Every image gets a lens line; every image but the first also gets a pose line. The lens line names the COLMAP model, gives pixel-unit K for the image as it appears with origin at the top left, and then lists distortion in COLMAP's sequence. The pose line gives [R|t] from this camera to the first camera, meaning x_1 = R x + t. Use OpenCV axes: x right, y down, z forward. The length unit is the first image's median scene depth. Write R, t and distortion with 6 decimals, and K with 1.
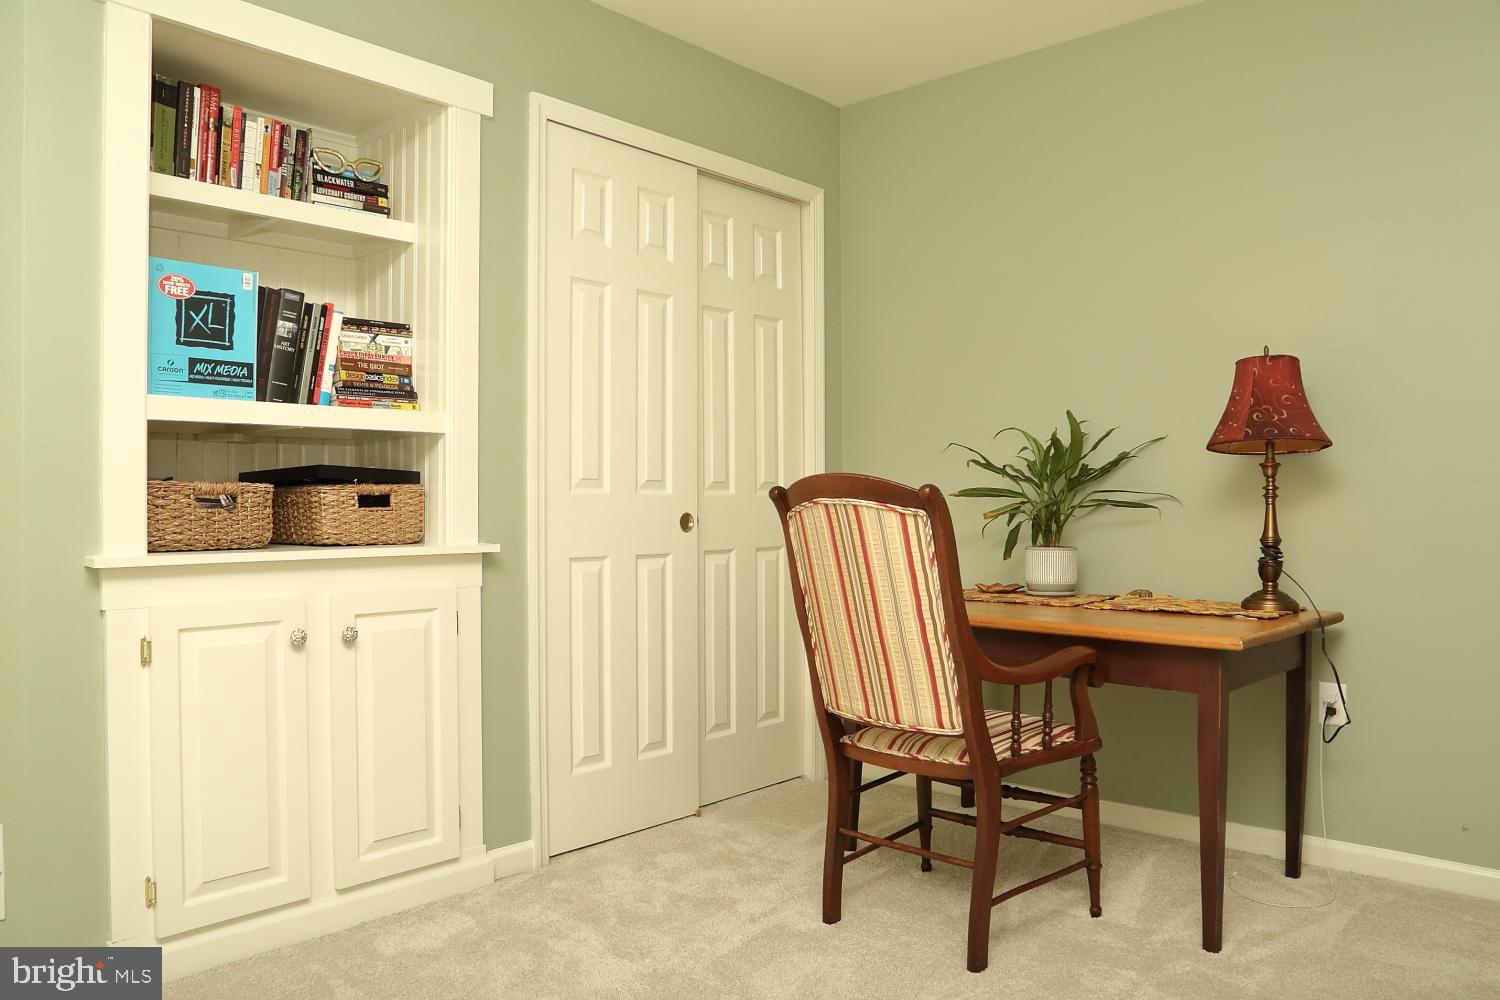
lens RADIAL K [[1029.6, 0, 750.0], [0, 1029.6, 500.0], [0, 0, 1]] dist [-0.125797, 0.067852]
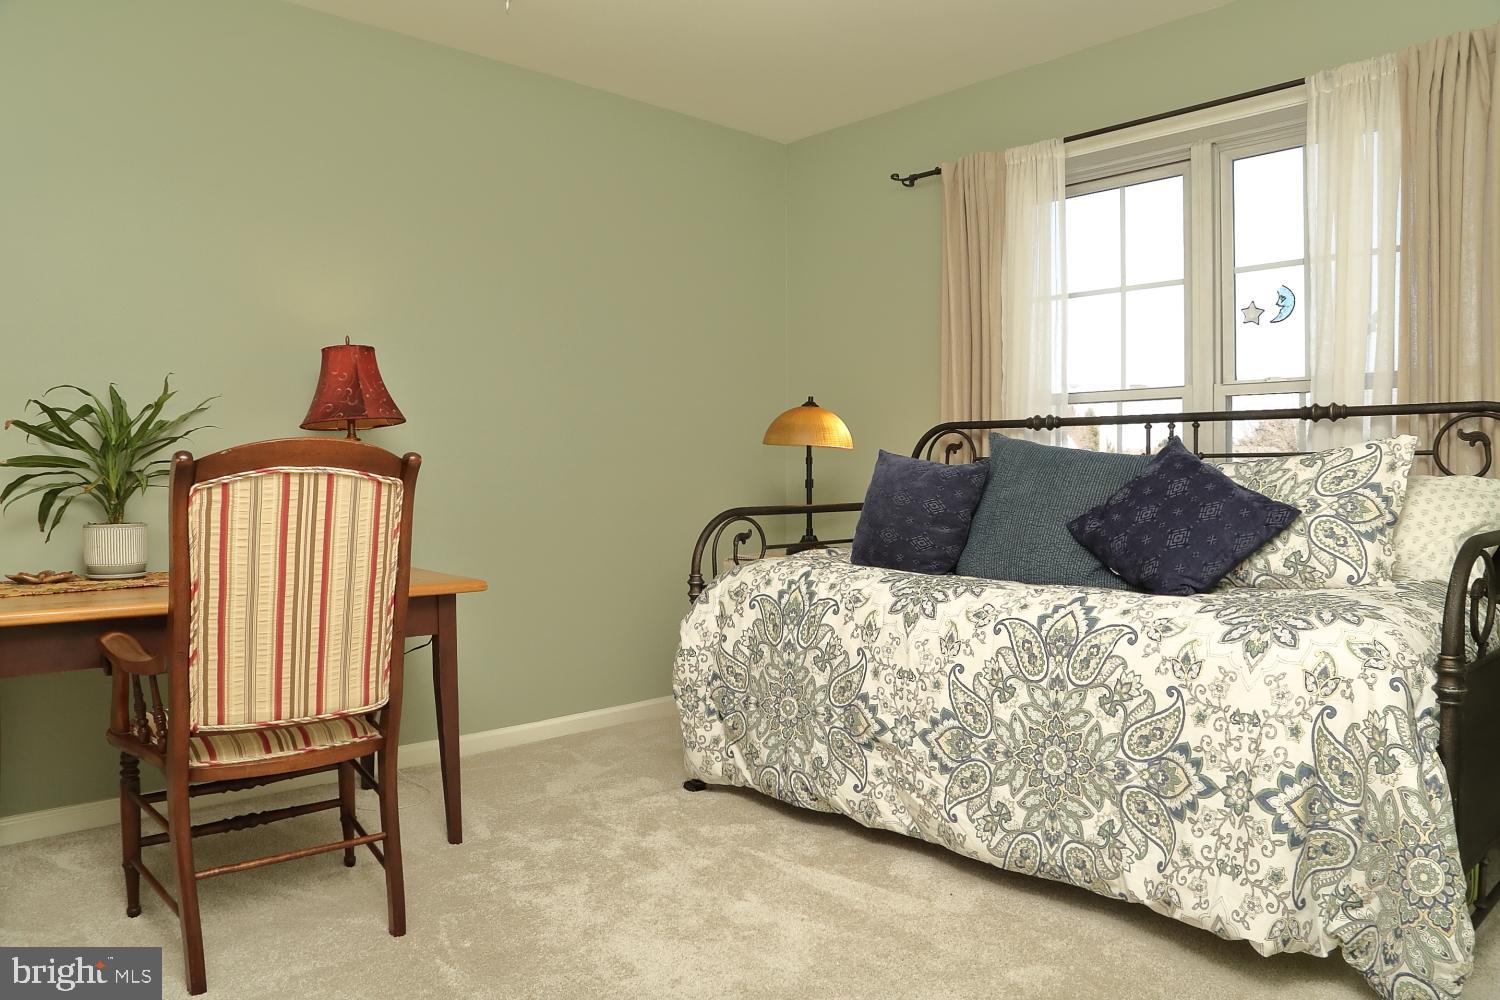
lens RADIAL K [[1029.6, 0, 750.0], [0, 1029.6, 500.0], [0, 0, 1]] dist [-0.125797, 0.067852]
pose [[0.076082, -0.029539, 0.996664, -0.720267], [-0.002342, 0.999553, 0.029803, 0.000466], [-0.997099, -0.004601, 0.075979, 0.557591]]
